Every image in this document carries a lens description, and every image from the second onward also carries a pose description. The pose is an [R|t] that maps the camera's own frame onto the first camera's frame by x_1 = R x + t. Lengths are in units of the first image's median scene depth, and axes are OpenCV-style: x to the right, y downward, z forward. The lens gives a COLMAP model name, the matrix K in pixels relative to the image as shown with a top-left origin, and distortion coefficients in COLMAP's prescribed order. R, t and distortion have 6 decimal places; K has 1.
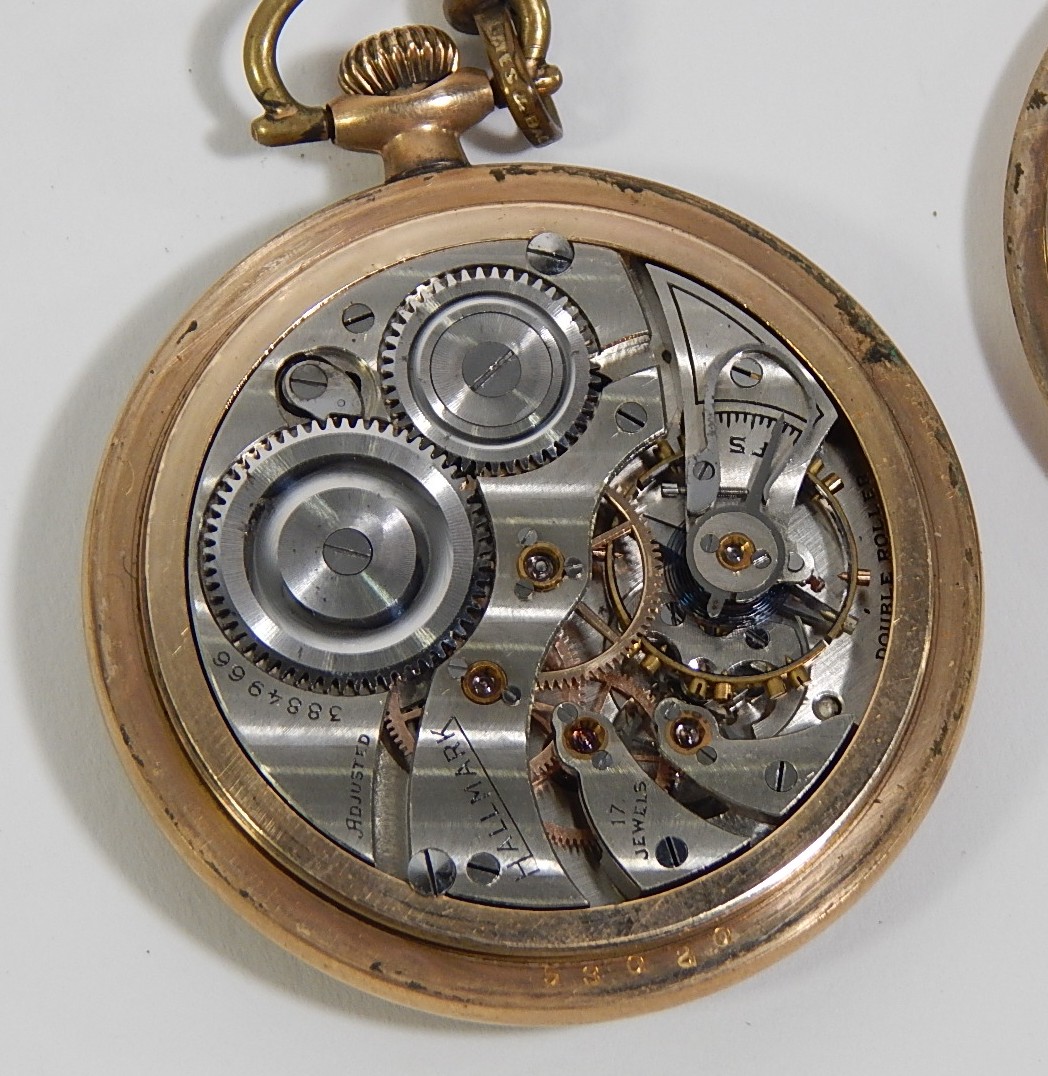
lens RADIAL K [[4866.1, 0, 527.1], [0, 4866.1, 557.9], [0, 0, 1]] dist [0.009954, 0.000000]
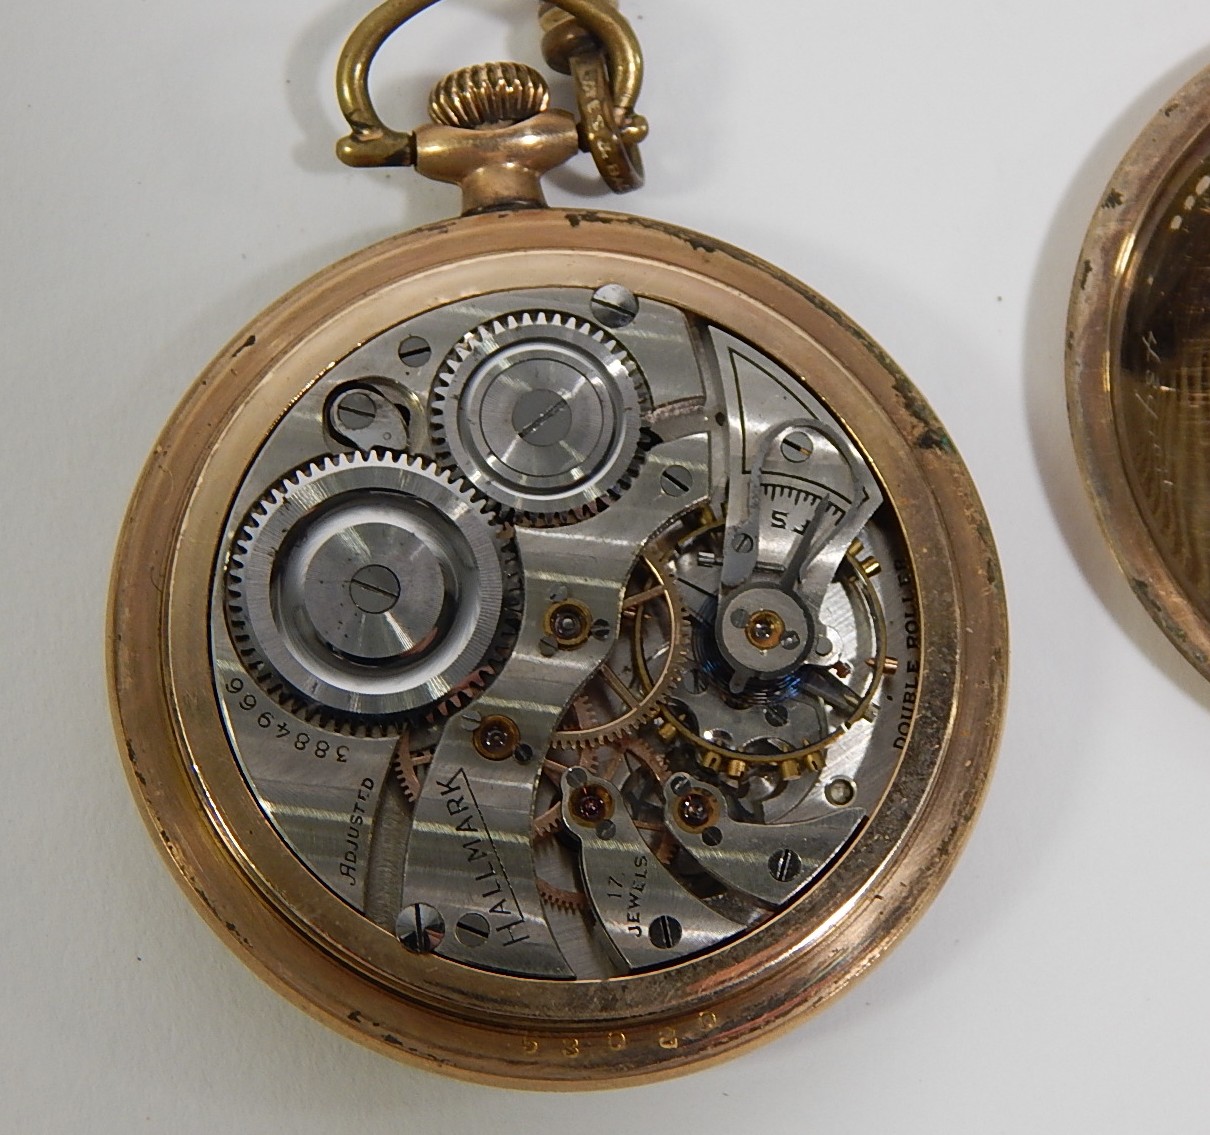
lens RADIAL K [[3122.2, 0, 610.7], [0, 3122.2, 562.4], [0, 0, 1]] dist [-0.061546, 0.000000]
pose [[0.993968, 0.108555, -0.015634, 0.019920], [-0.107411, 0.992324, 0.061281, -0.049980], [0.022167, -0.059232, 0.997998, 0.362095]]
